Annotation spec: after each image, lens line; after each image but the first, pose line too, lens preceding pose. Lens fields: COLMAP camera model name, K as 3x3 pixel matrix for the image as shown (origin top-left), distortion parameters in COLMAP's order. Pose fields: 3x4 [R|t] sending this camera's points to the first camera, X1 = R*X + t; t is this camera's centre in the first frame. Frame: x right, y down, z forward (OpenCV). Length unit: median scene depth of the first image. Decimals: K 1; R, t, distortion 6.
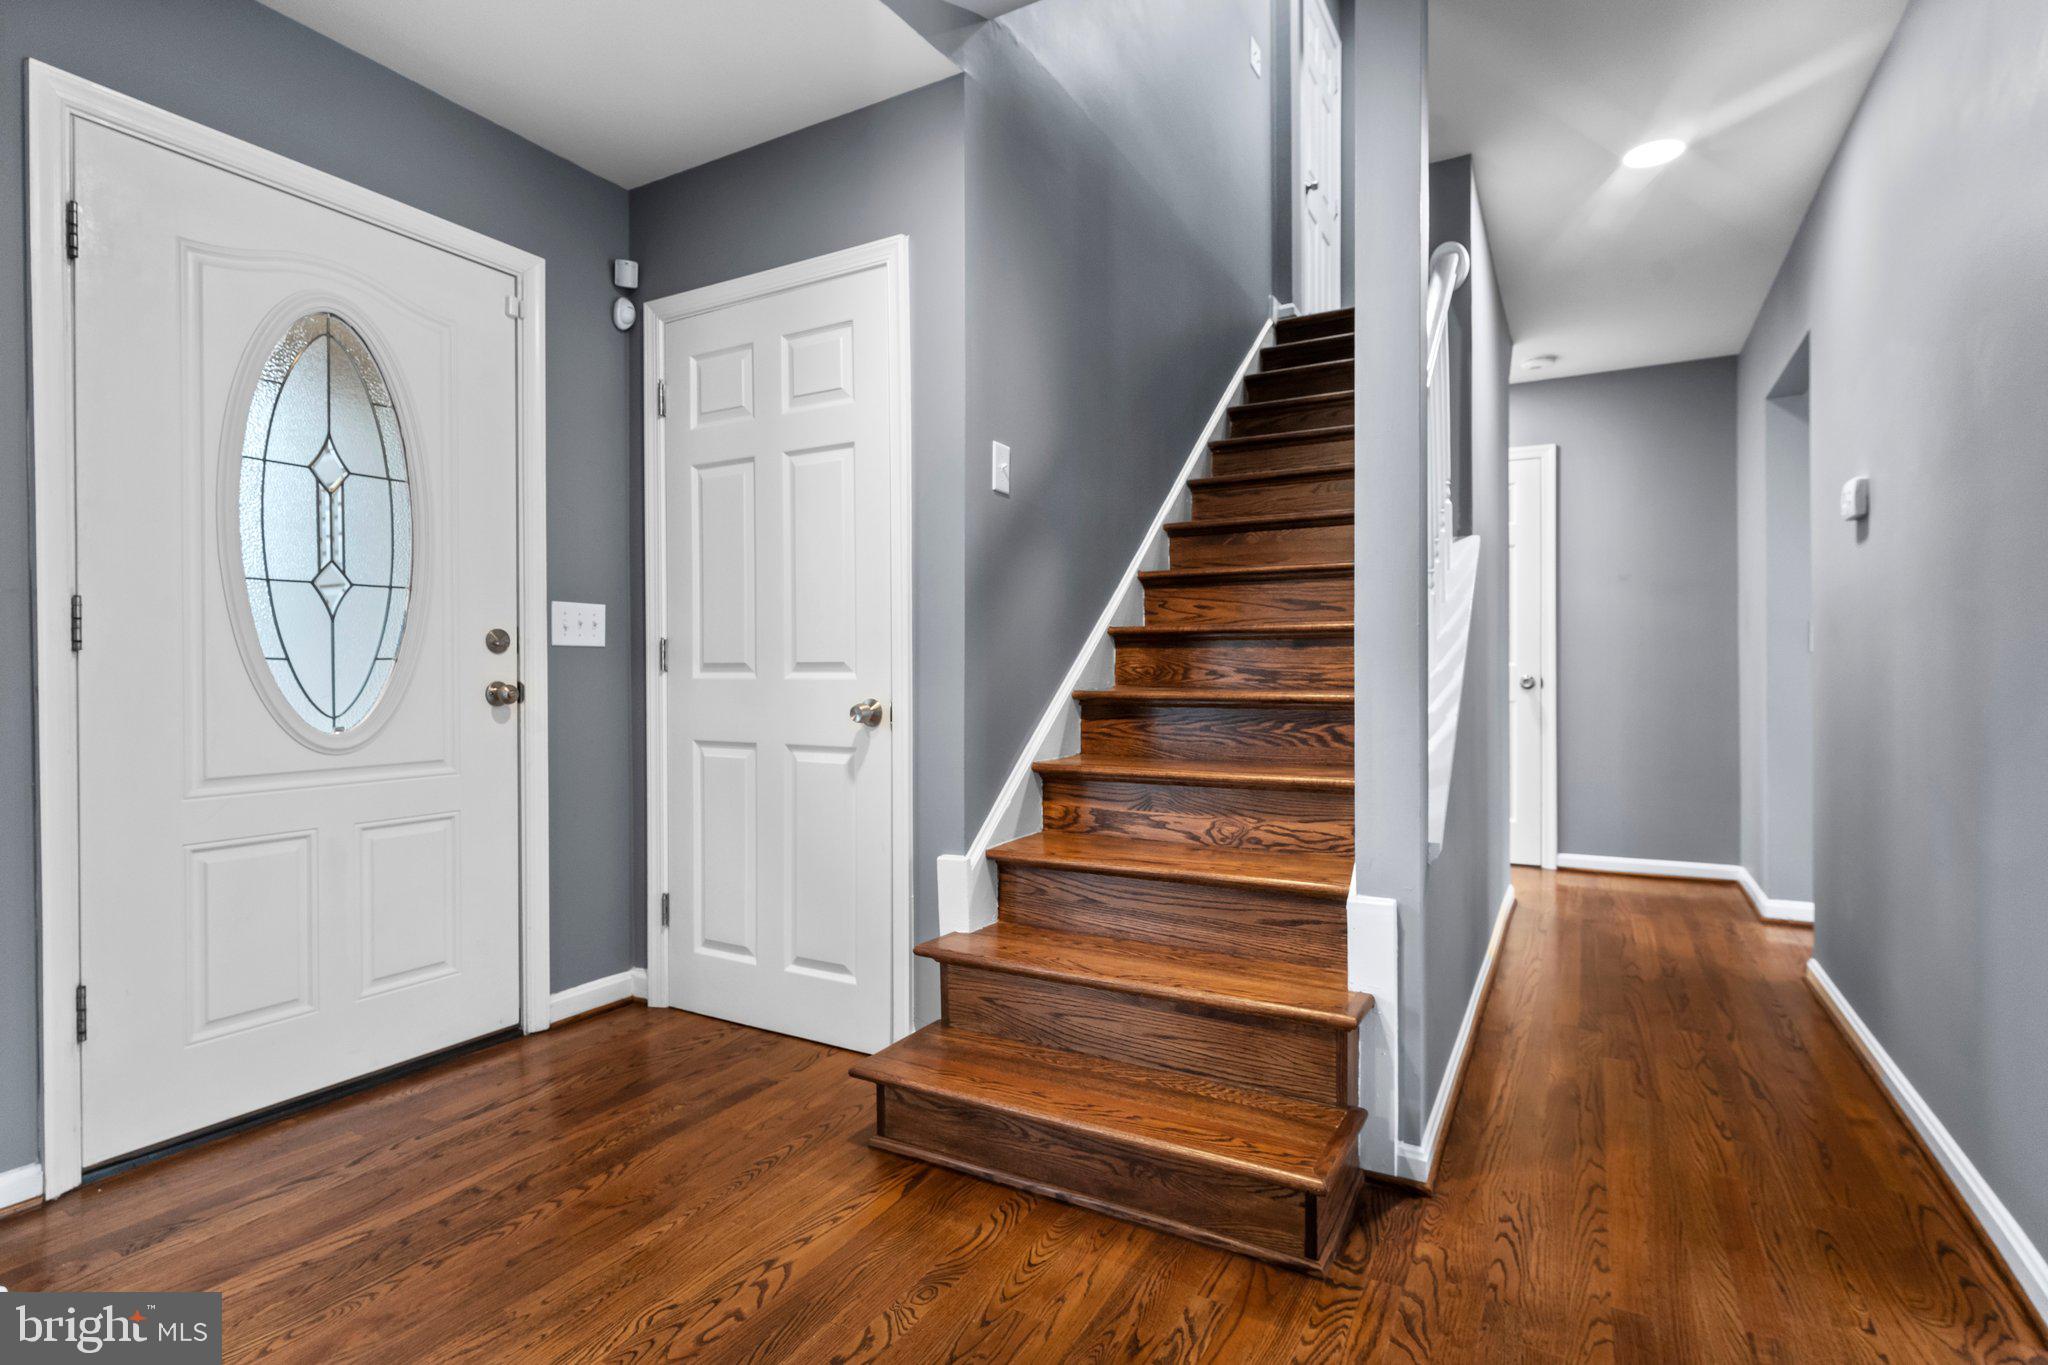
lens RADIAL K [[1000.5, 0, 1024.0], [0, 1000.5, 682.5], [0, 0, 1]] dist [-0.000810, -0.000255]
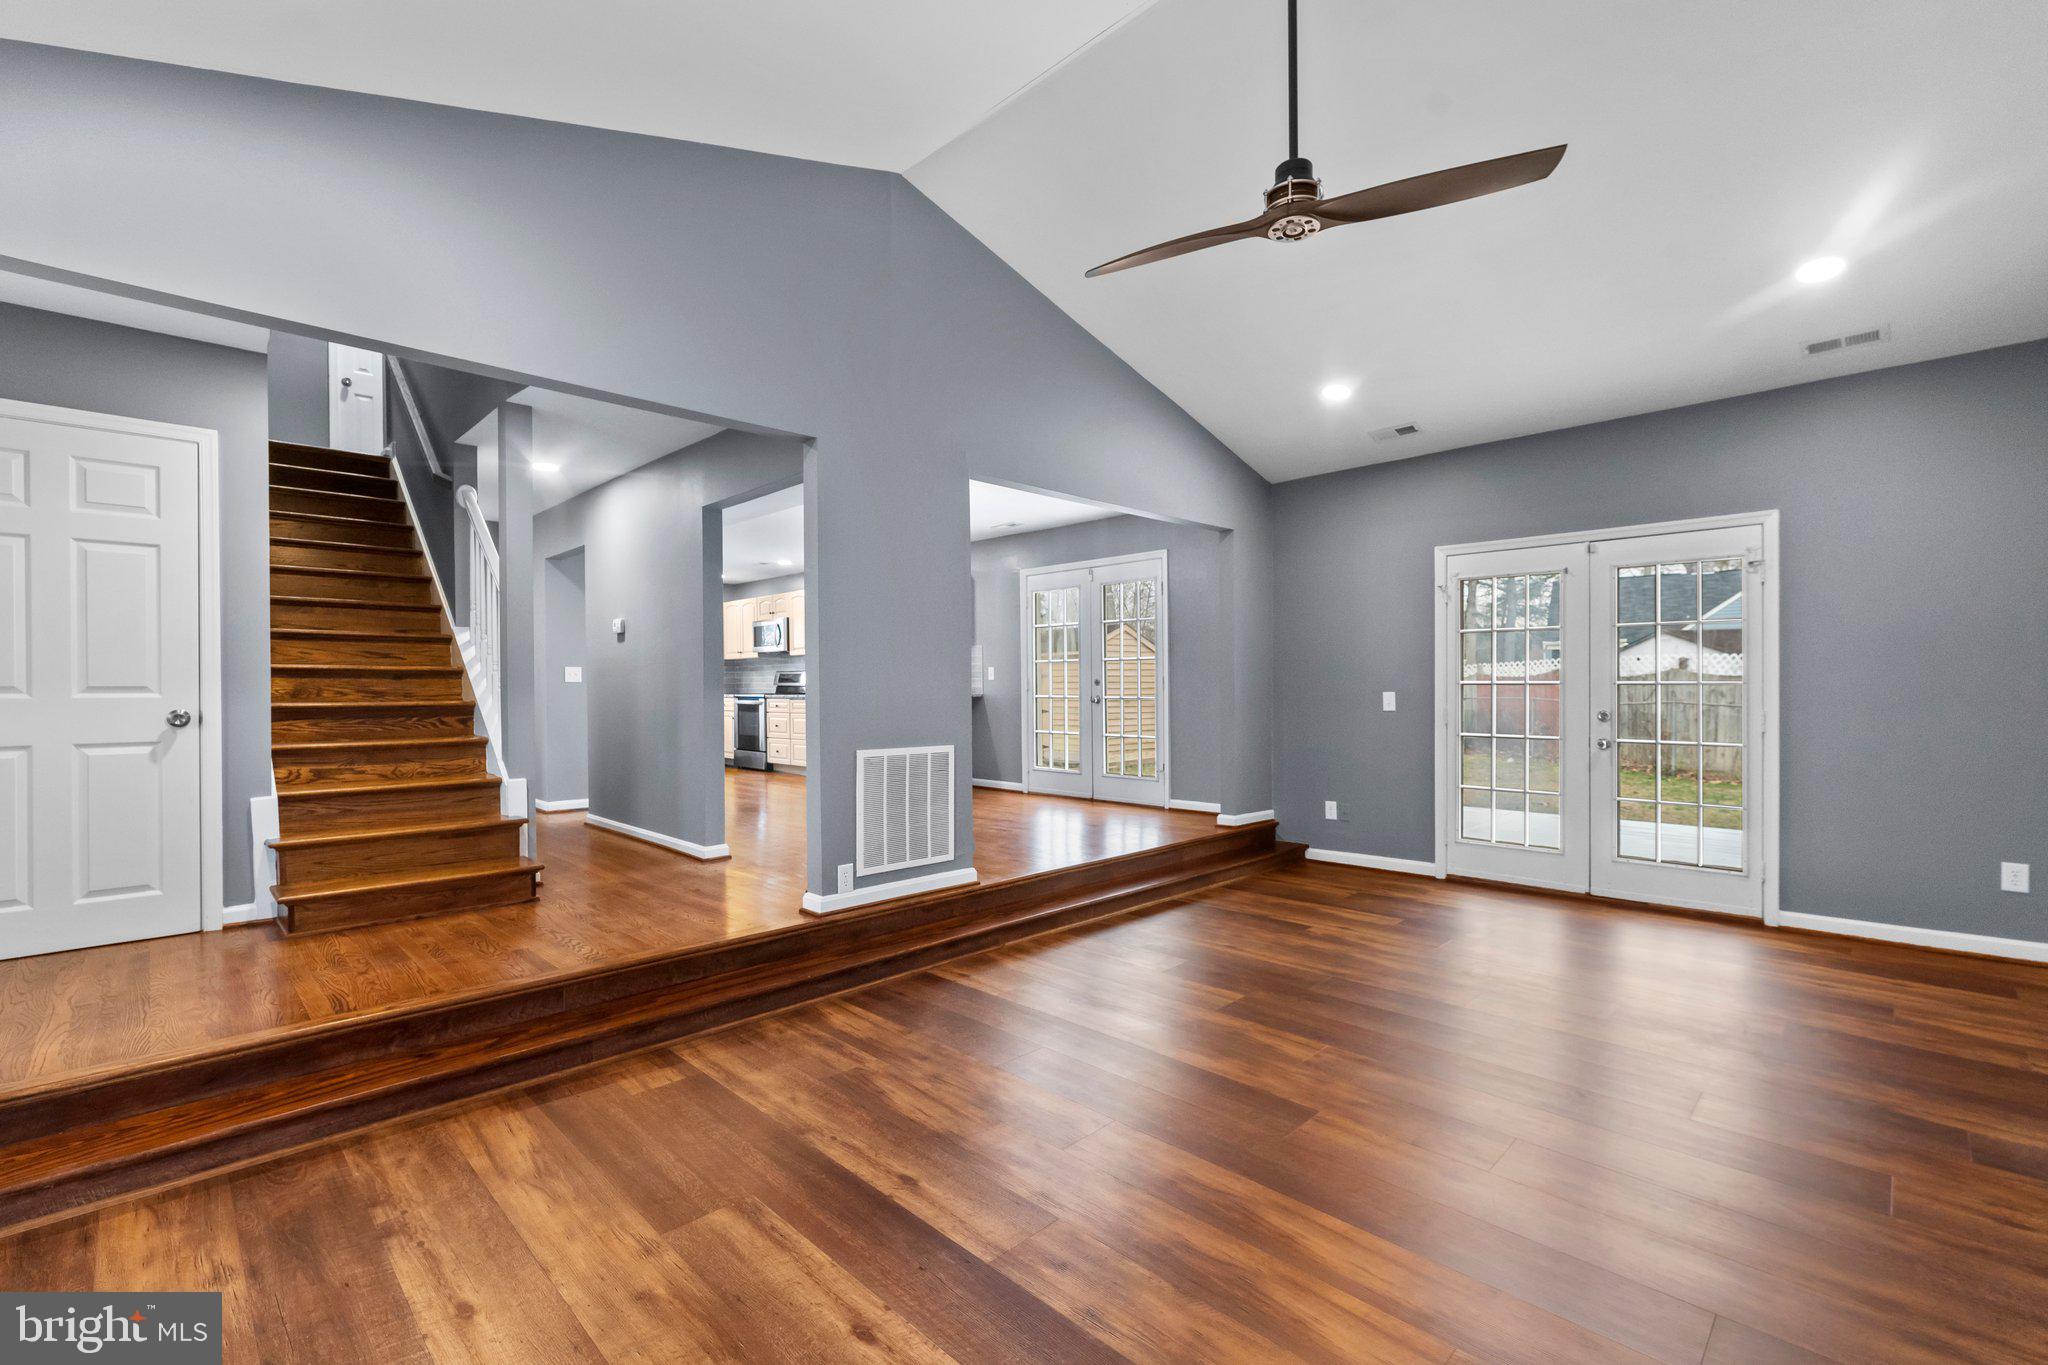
lens RADIAL K [[884.3, 0, 1019.7], [0, 884.3, 690.9], [0, 0, 1]] dist [0.001104, 0.000115]
pose [[0.269735, -0.001549, 0.962933, -1.075792], [0.010031, 0.999949, -0.001201, 0.000874], [-0.962882, 0.009983, 0.269737, -0.625617]]
